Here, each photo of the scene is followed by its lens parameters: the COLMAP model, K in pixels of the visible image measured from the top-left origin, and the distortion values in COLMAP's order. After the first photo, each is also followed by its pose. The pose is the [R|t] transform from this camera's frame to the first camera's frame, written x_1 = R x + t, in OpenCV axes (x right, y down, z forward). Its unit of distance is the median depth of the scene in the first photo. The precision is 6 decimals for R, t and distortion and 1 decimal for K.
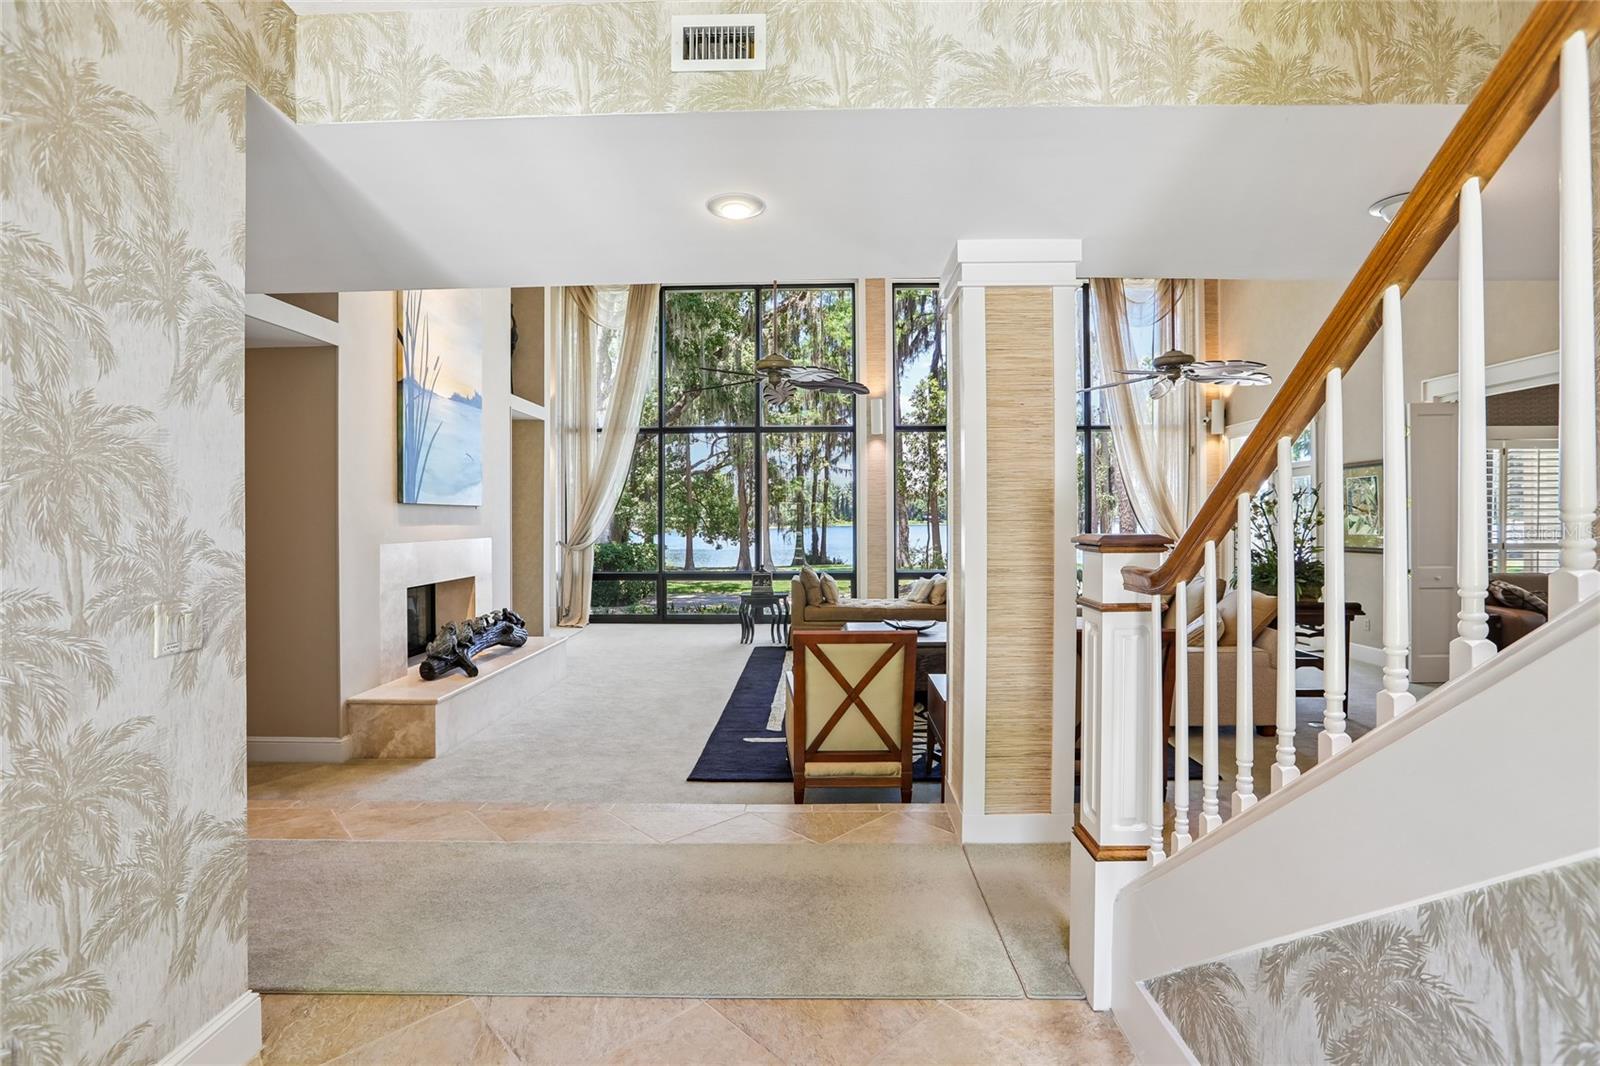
lens RADIAL K [[736.3, 0, 801.8], [0, 736.3, 523.2], [0, 0, 1]] dist [-0.021496, 0.001680]
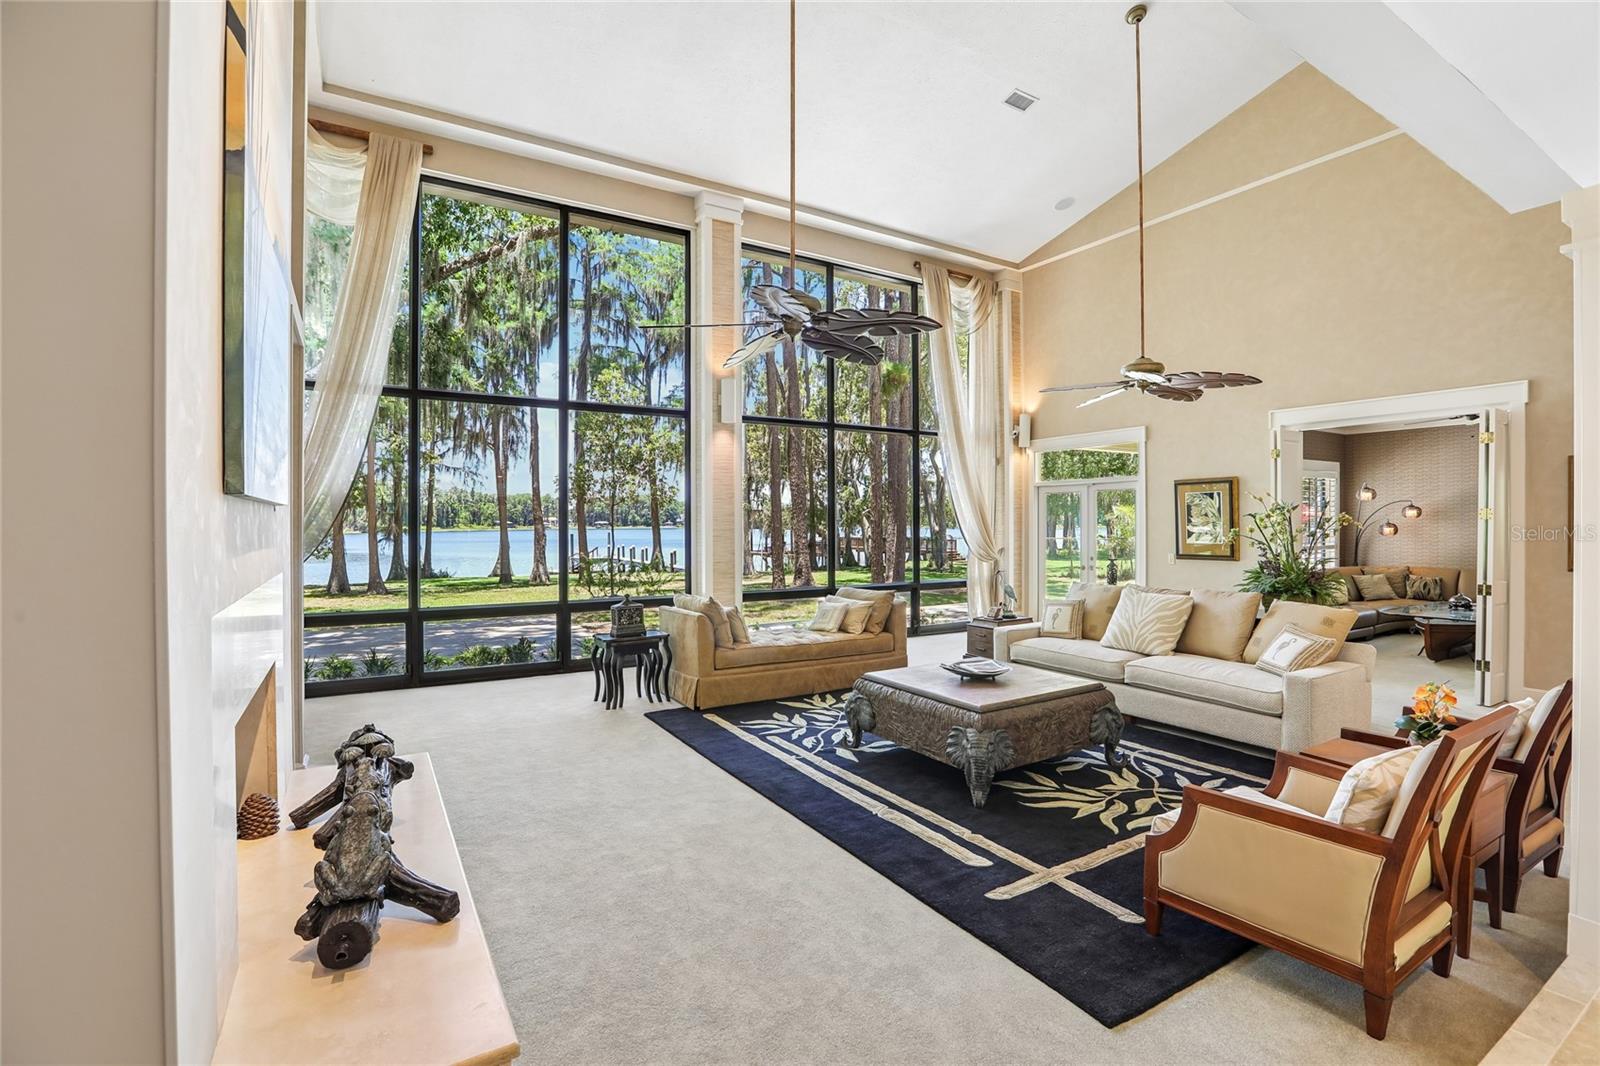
lens RADIAL K [[736.3, 0, 789.2], [0, 736.3, 524.5], [0, 0, 1]] dist [-0.021496, 0.001680]
pose [[0.841497, 0.001118, 0.540261, -0.281585], [0.000919, 0.999993, -0.003500, -0.007561], [-0.540261, 0.003442, 0.841490, 0.294203]]
